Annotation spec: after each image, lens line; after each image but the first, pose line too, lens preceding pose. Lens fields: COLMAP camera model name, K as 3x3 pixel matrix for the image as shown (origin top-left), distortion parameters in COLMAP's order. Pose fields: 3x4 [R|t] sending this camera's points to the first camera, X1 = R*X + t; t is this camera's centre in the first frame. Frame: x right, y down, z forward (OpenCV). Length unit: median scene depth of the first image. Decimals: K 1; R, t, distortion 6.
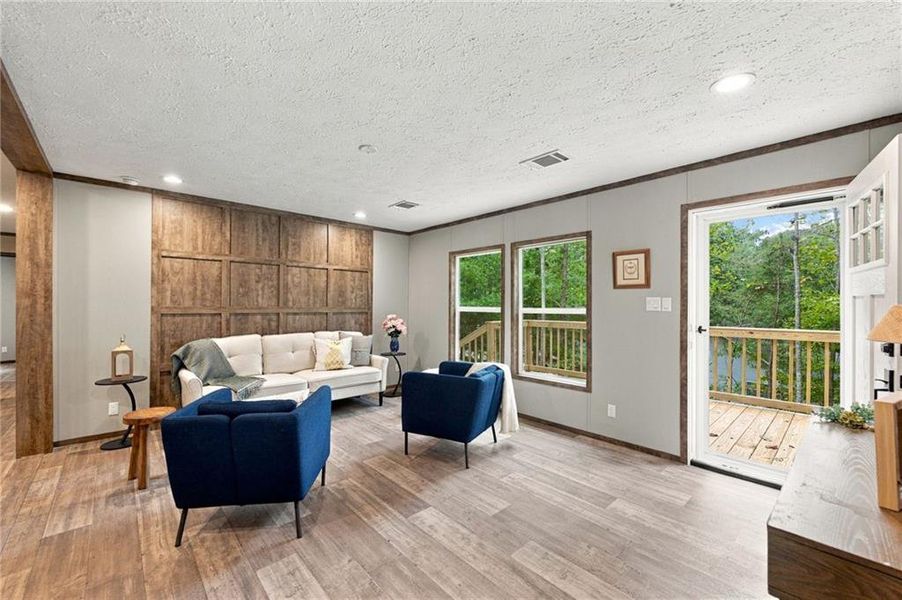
lens RADIAL K [[361.7, 0, 452.1], [0, 361.7, 302.8], [0, 0, 1]] dist [-0.001830, -0.000463]
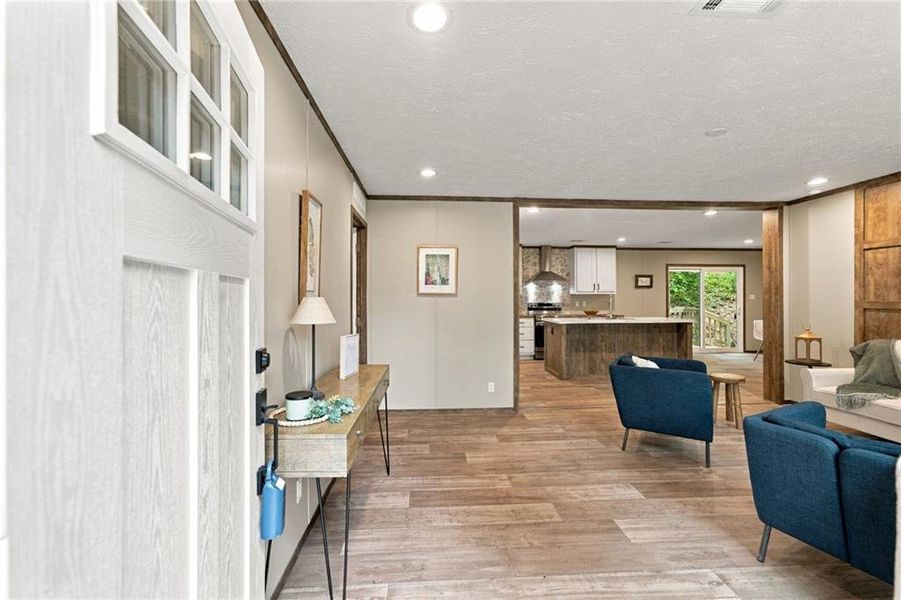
lens RADIAL K [[364.0, 0, 459.3], [0, 364.0, 297.1], [0, 0, 1]] dist [-0.000310, 0.005712]
pose [[-0.617150, -0.011626, -0.786760, 0.609079], [-0.011392, 0.999918, -0.005840, 0.017332], [0.786763, 0.005359, -0.617232, 0.710841]]
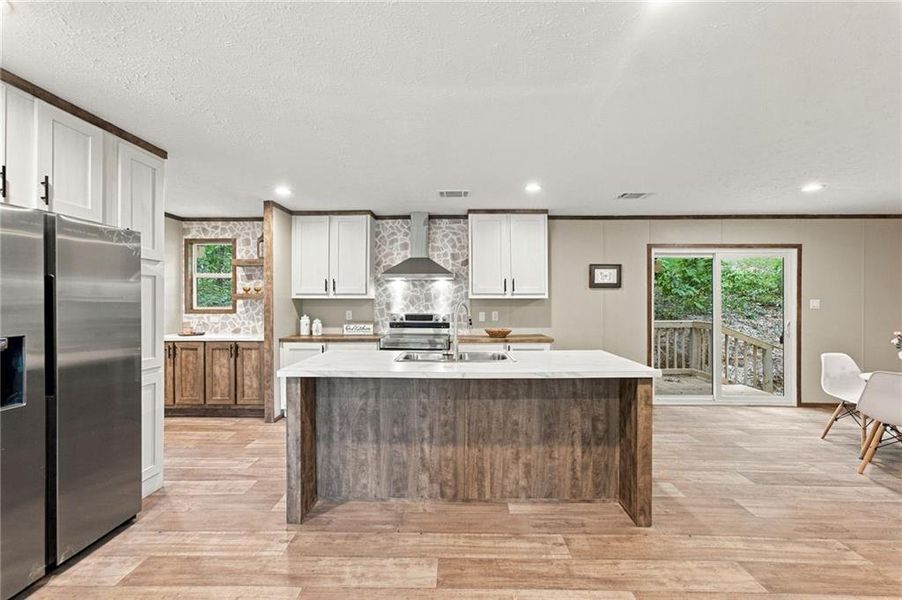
lens RADIAL K [[363.4, 0, 447.6], [0, 363.4, 302.7], [0, 0, 1]] dist [-0.021095, 0.012771]
pose [[-0.694207, -0.007736, -0.719734, -0.550281], [-0.013504, 0.999906, 0.002278, -0.008426], [0.719649, 0.011301, -0.694246, 0.695337]]
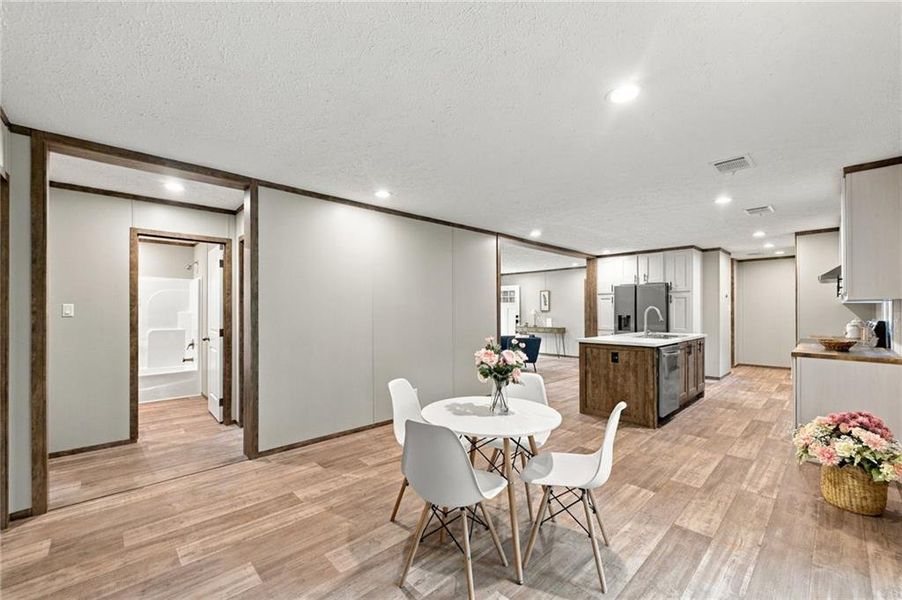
lens RADIAL K [[368.2, 0, 448.1], [0, 368.2, 309.6], [0, 0, 1]] dist [0.000348, 0.000001]
pose [[-0.009538, -0.009772, 0.999907, -2.323435], [0.009723, 0.999904, 0.009865, -0.018230], [-0.999907, 0.009816, -0.009442, 0.968881]]
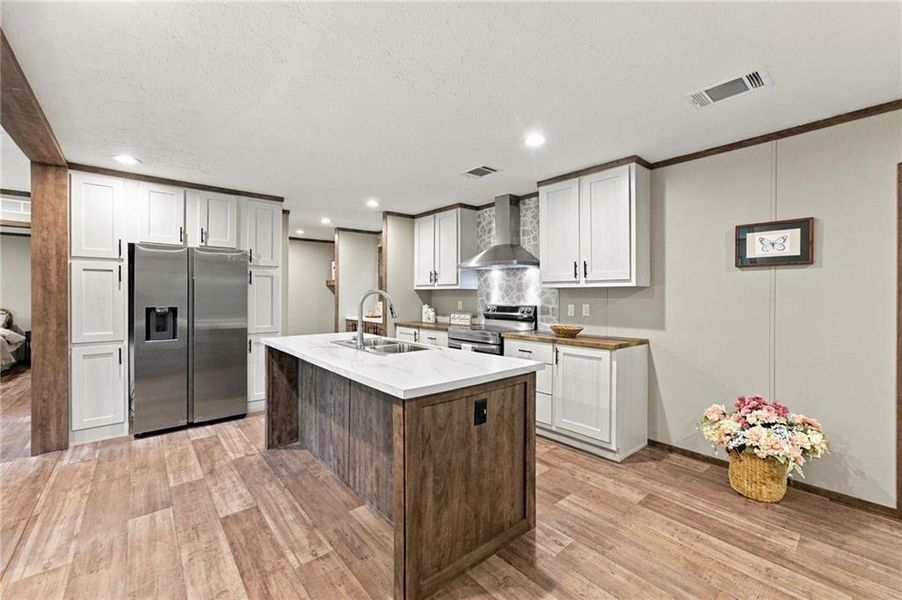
lens RADIAL K [[370.2, 0, 449.3], [0, 370.2, 295.2], [0, 0, 1]] dist [-0.018461, 0.015603]
pose [[-0.998996, -0.011951, 0.043187, -1.213703], [-0.011404, 0.999852, 0.012874, -0.010652], [-0.043335, 0.012368, -0.998984, 0.921425]]
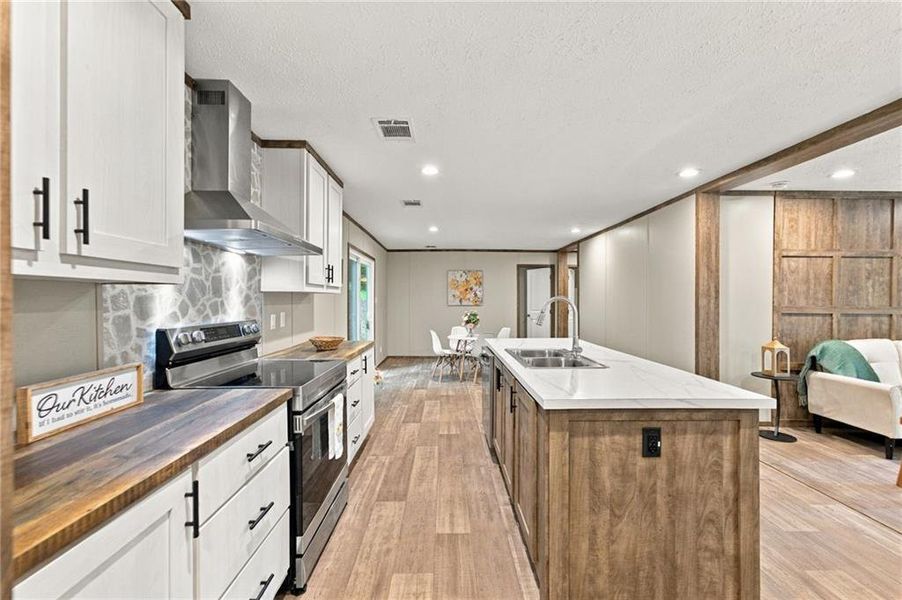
lens RADIAL K [[367.8, 0, 449.3], [0, 367.8, 302.5], [0, 0, 1]] dist [-0.011499, 0.008015]
pose [[0.743055, -0.004484, -0.669215, -0.763667], [0.001400, 0.999986, -0.005145, 0.004448], [0.669228, 0.002886, 0.743051, -0.360538]]
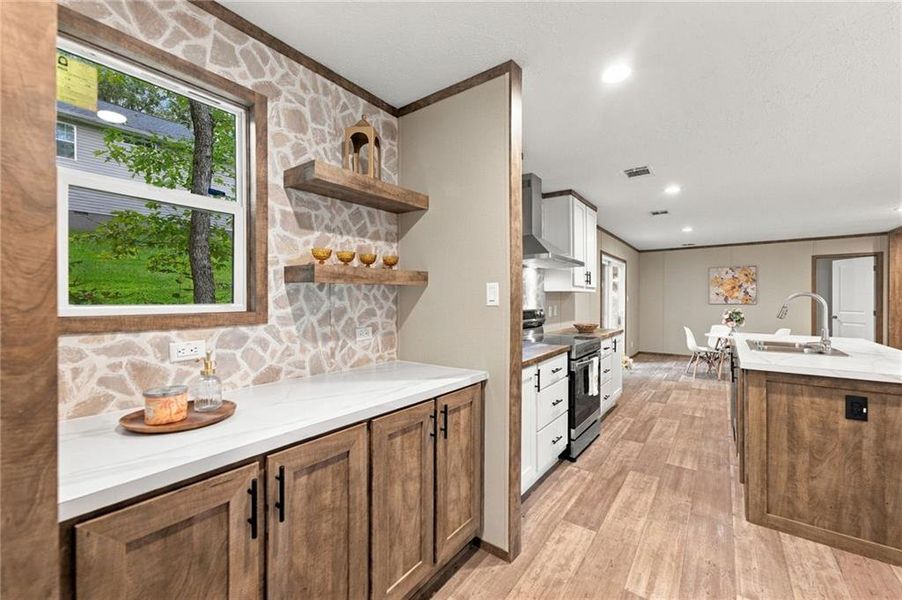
lens RADIAL K [[367.8, 0, 449.3], [0, 367.8, 302.5], [0, 0, 1]] dist [-0.011499, 0.008015]
pose [[0.183232, 0.001029, -0.983069, -0.490447], [-0.007811, 0.999969, -0.000409, 0.014997], [0.983039, 0.007754, 0.183234, -0.545945]]
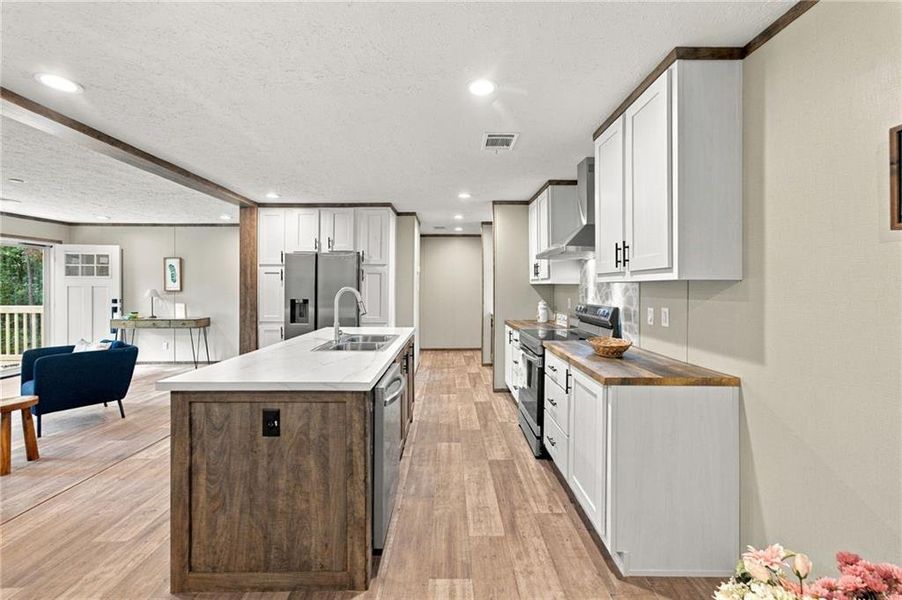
lens RADIAL K [[376.8, 0, 453.1], [0, 376.8, 285.0], [0, 0, 1]] dist [-0.014755, 0.014353]
pose [[-0.743522, -0.008199, 0.668662, -1.668609], [-0.002306, 0.999950, 0.009697, -0.020864], [-0.668708, 0.005668, -0.743504, 0.640965]]
